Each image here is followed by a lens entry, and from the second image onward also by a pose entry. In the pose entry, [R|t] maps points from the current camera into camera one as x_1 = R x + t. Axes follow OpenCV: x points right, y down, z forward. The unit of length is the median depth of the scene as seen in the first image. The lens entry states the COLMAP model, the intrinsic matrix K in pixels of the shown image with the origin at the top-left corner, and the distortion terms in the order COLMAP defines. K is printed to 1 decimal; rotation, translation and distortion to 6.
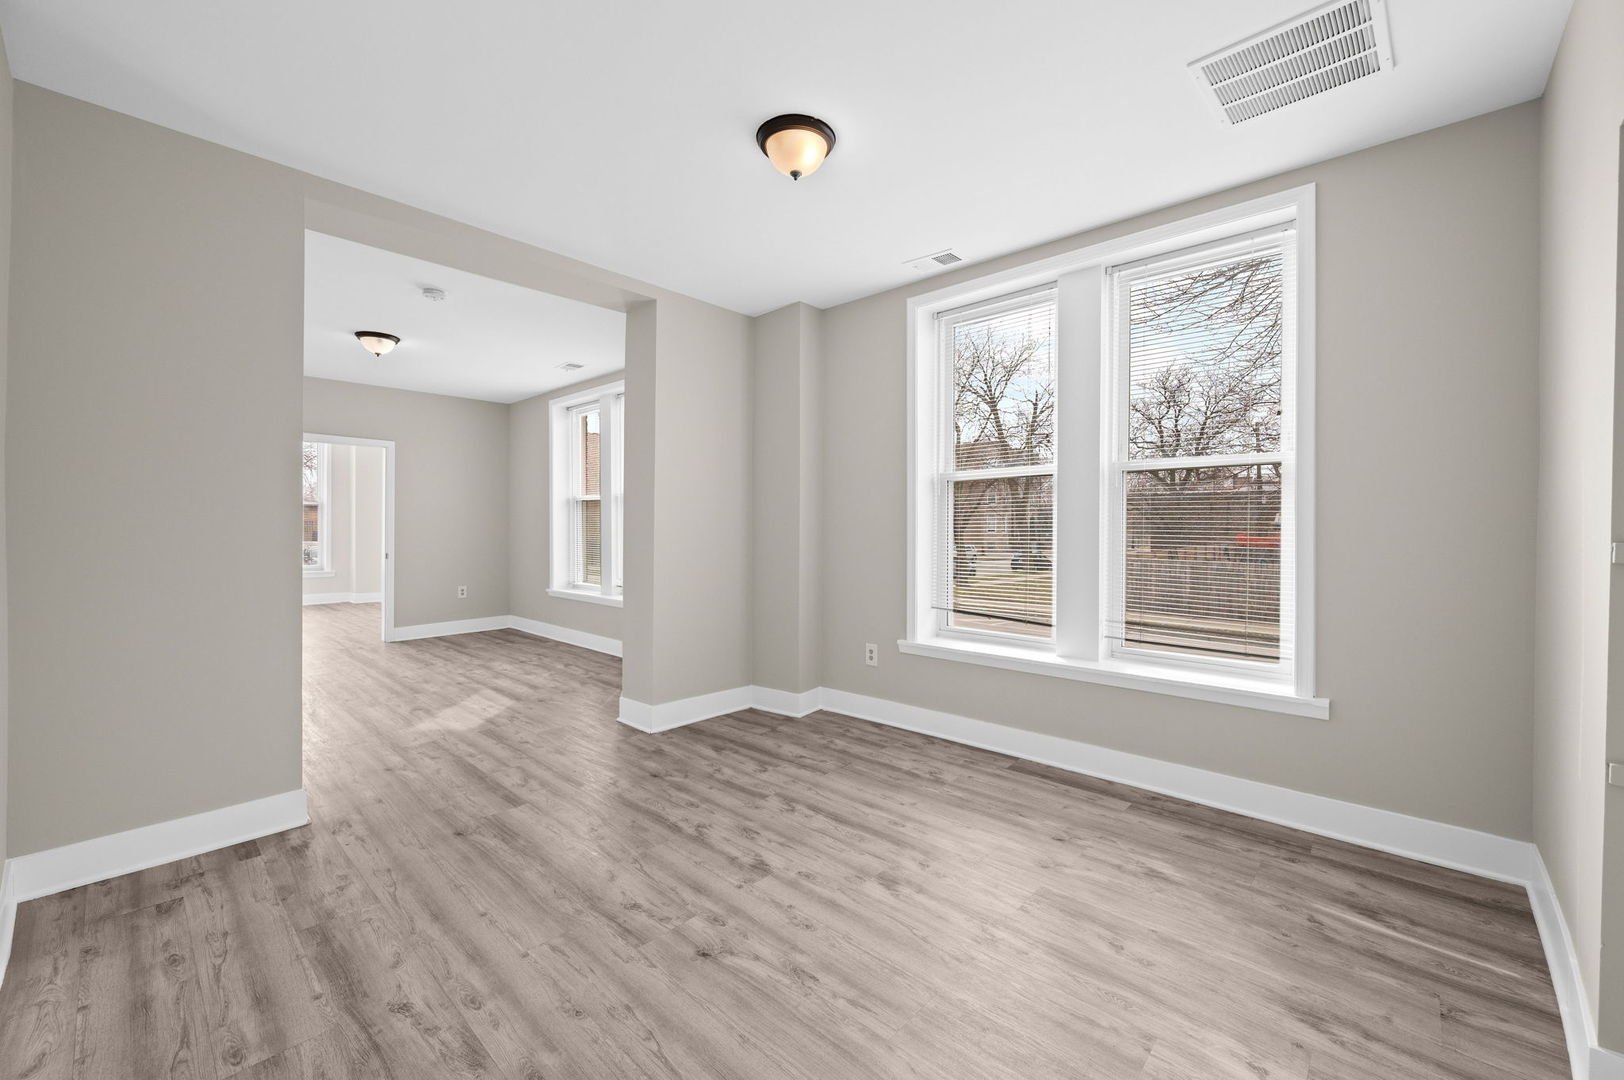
lens RADIAL K [[724.8, 0, 815.0], [0, 724.8, 530.8], [0, 0, 1]] dist [-0.001315, -0.000340]
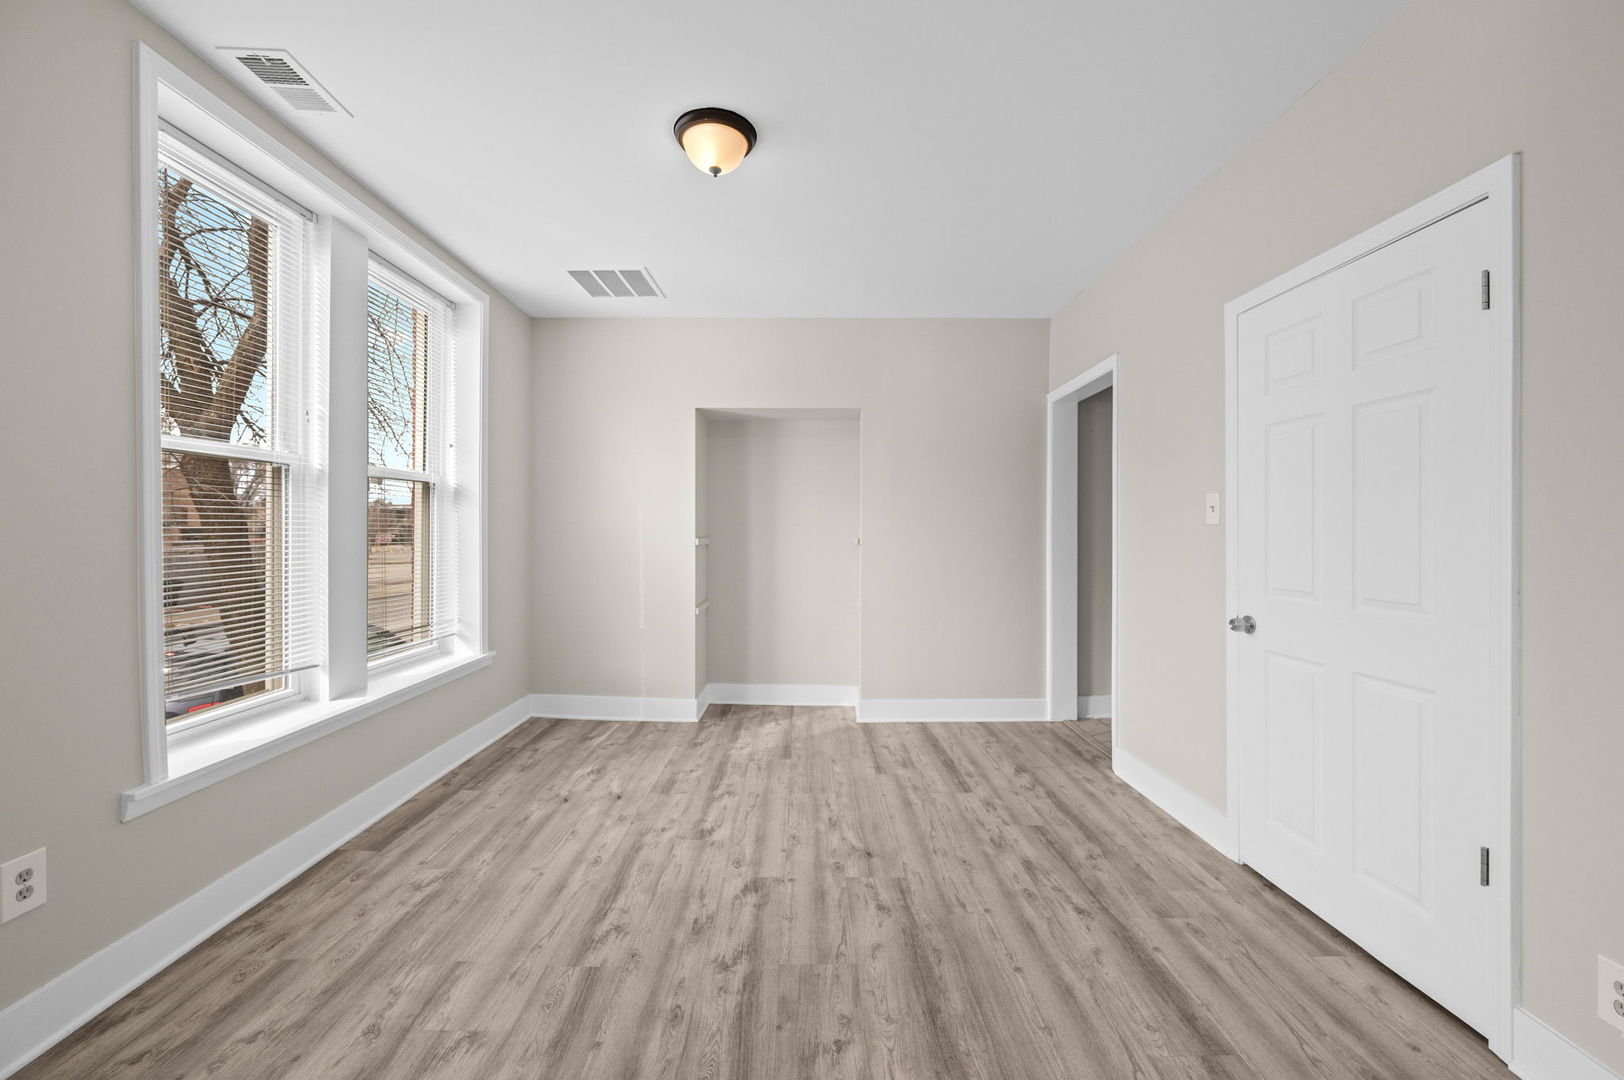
lens RADIAL K [[724.8, 0, 815.0], [0, 724.8, 530.8], [0, 0, 1]] dist [-0.001315, -0.000340]
pose [[-0.742674, -0.000919, 0.669652, -0.739723], [0.003600, 0.999979, 0.005366, -0.021044], [-0.669643, 0.006396, -0.742655, 1.554463]]
